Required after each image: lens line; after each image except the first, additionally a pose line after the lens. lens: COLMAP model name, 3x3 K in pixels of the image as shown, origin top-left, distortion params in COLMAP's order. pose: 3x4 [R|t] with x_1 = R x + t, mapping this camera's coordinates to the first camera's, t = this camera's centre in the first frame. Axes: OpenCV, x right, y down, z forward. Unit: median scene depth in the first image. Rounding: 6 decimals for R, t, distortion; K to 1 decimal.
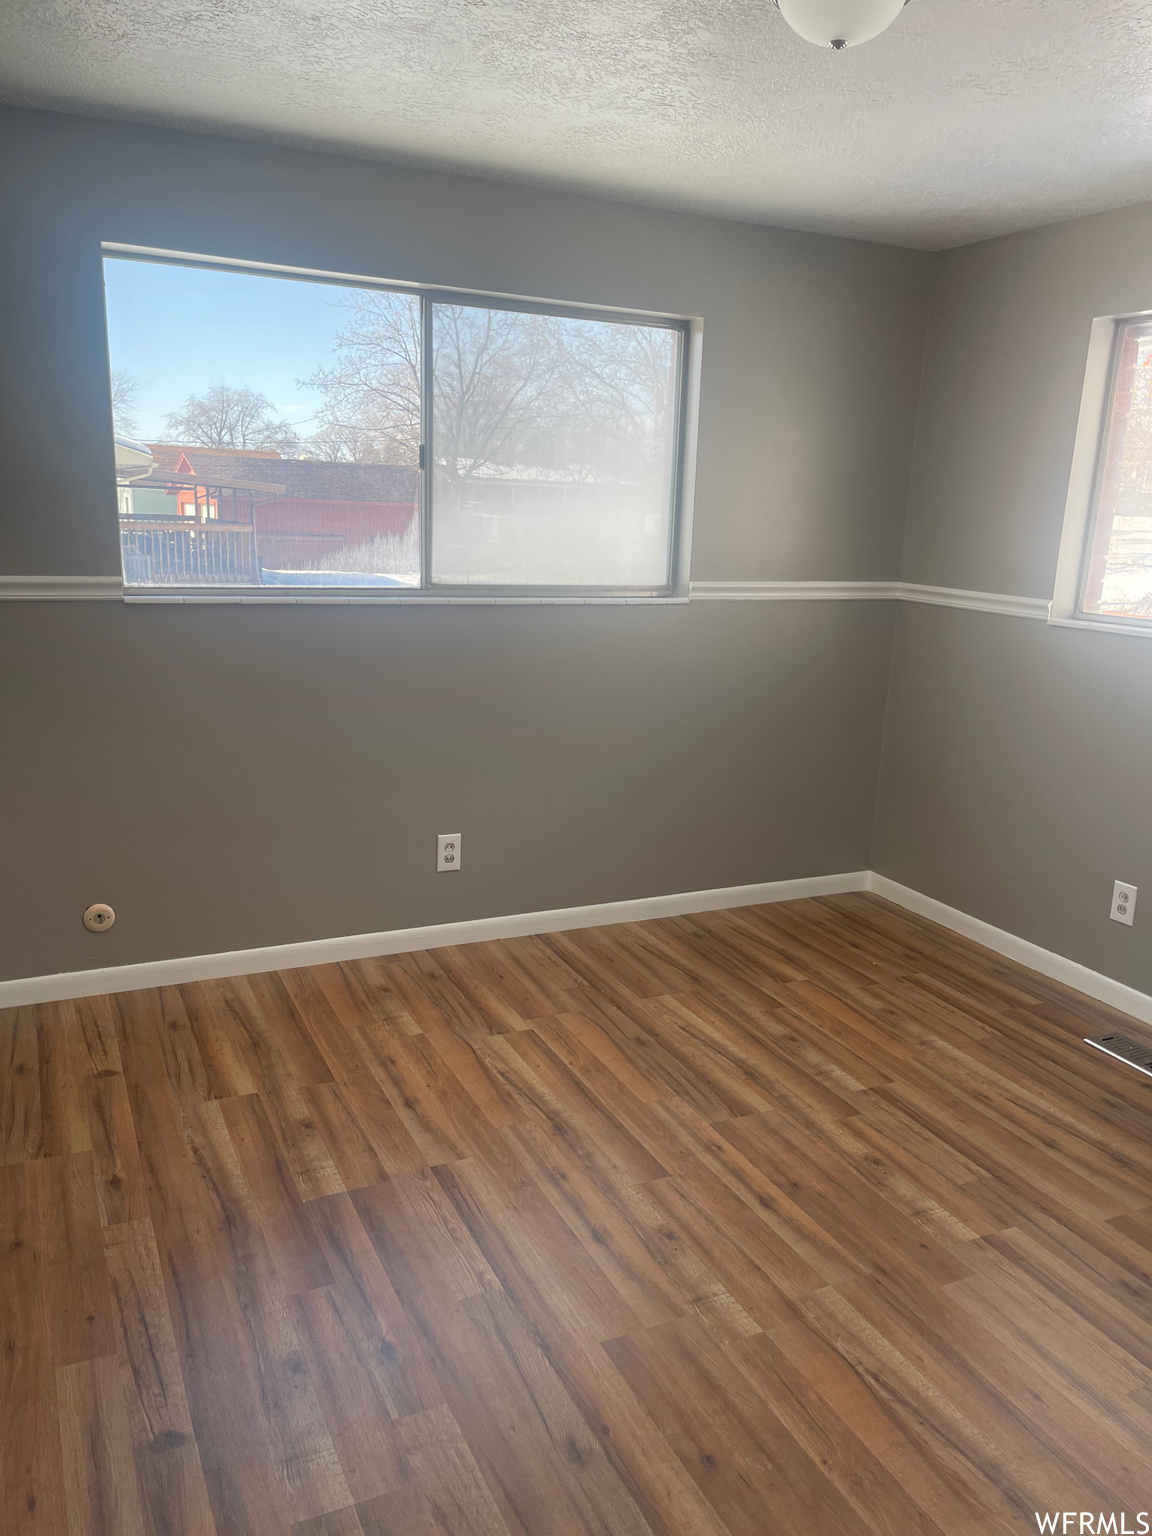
lens RADIAL K [[1154.8, 0, 591.4], [0, 1154.8, 788.5], [0, 0, 1]] dist [0.071593, -0.098396]
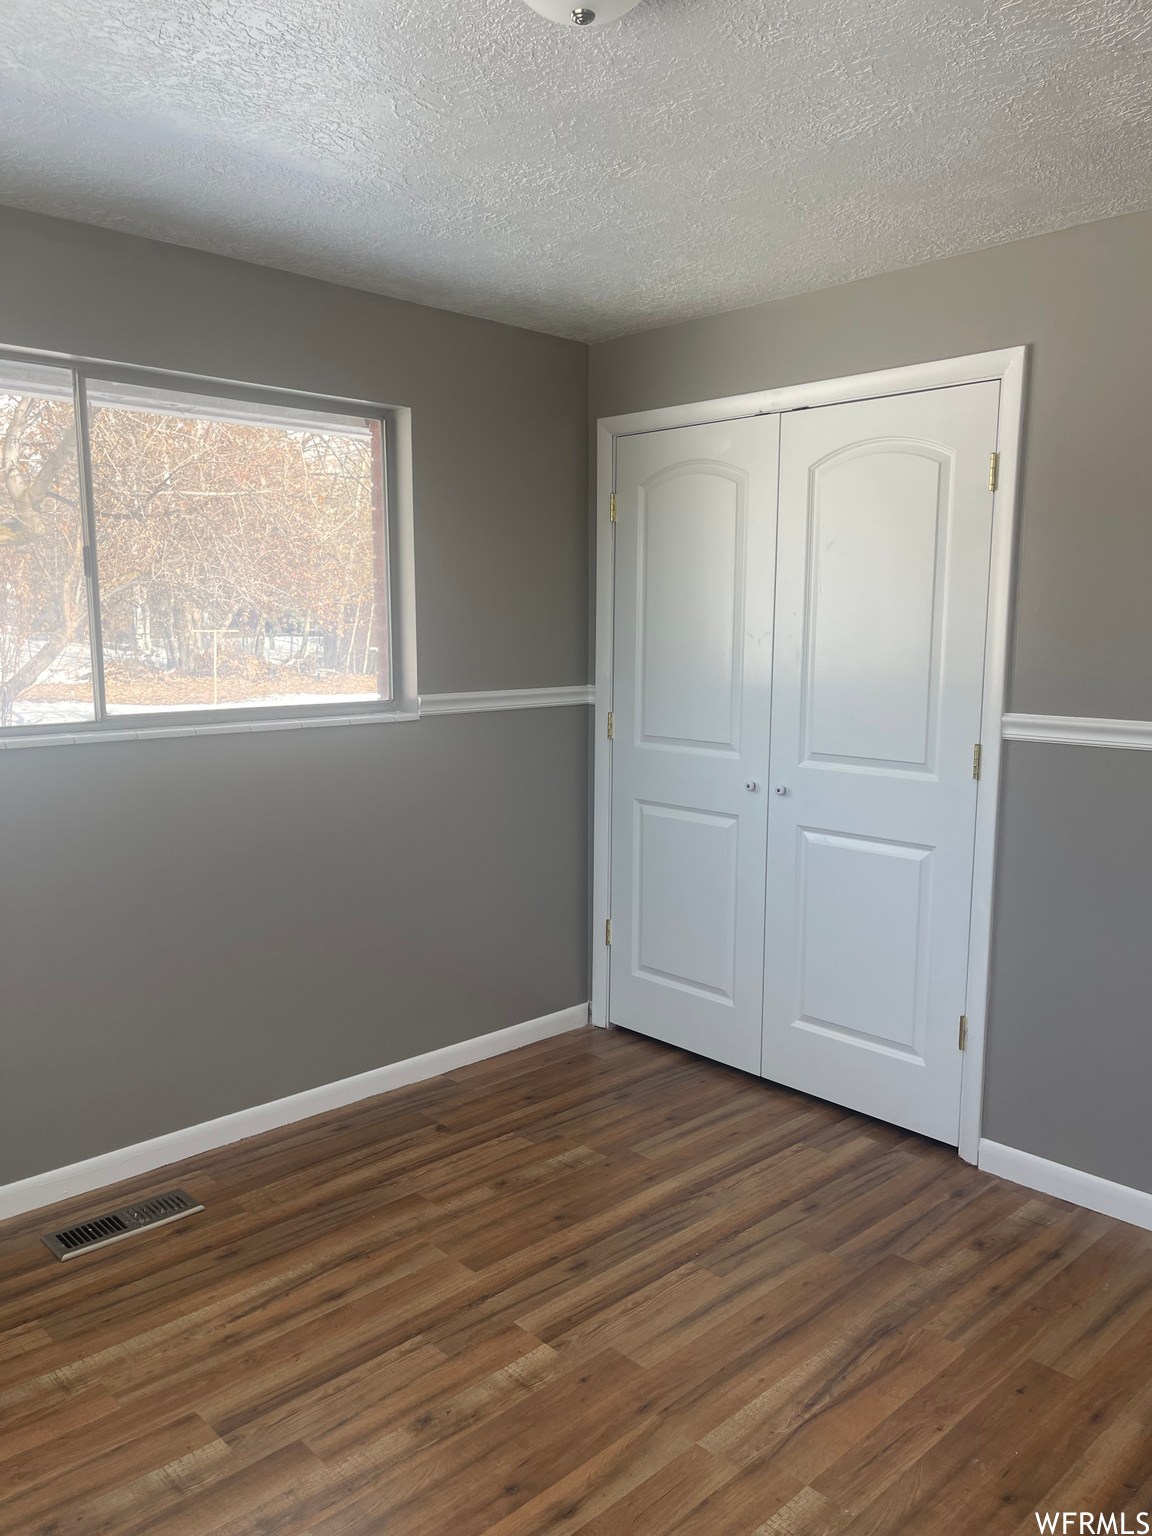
lens RADIAL K [[1154.8, 0, 591.0], [0, 1154.8, 753.9], [0, 0, 1]] dist [0.071593, -0.098396]
pose [[-0.310449, -0.141063, 0.940065, -0.404197], [0.215432, 0.952757, 0.214112, -0.213338], [-0.925857, 0.268991, -0.265393, 0.887798]]
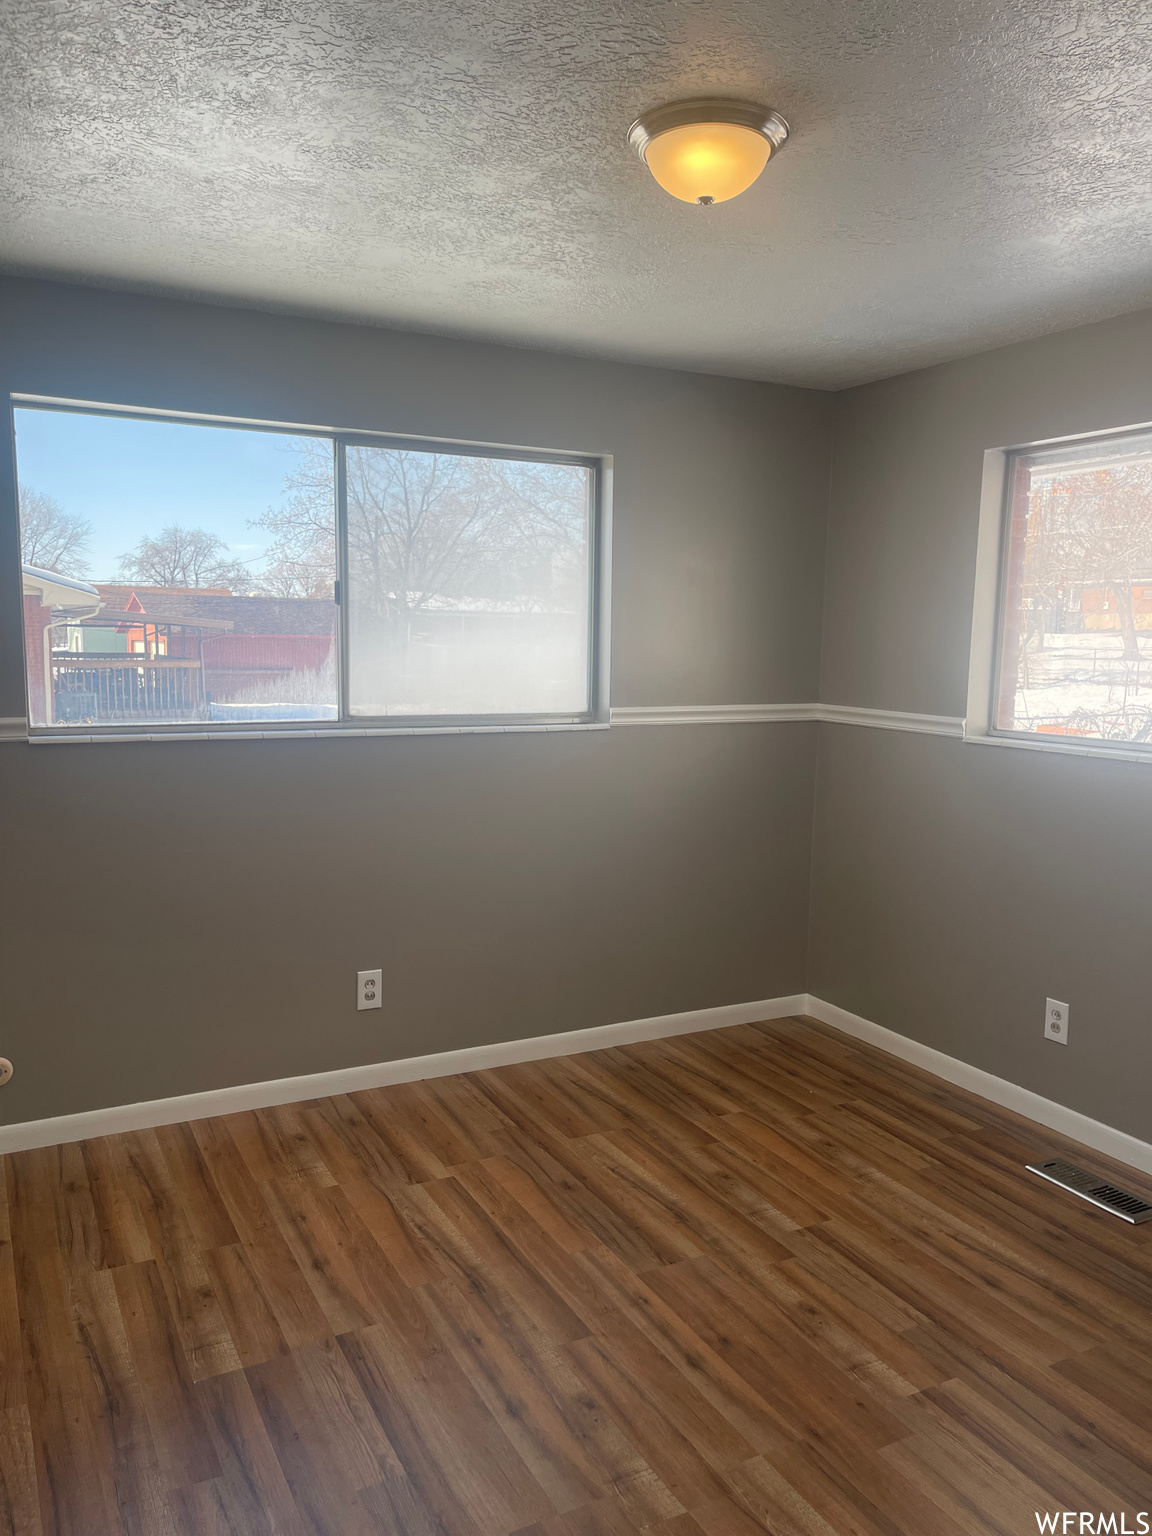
lens RADIAL K [[1154.8, 0, 582.5], [0, 1154.8, 783.6], [0, 0, 1]] dist [0.071593, -0.098396]
pose [[0.999157, -0.025483, 0.032197, 0.035836], [0.028870, 0.993565, -0.109522, -0.005313], [-0.029199, 0.110359, 0.993463, 0.015422]]
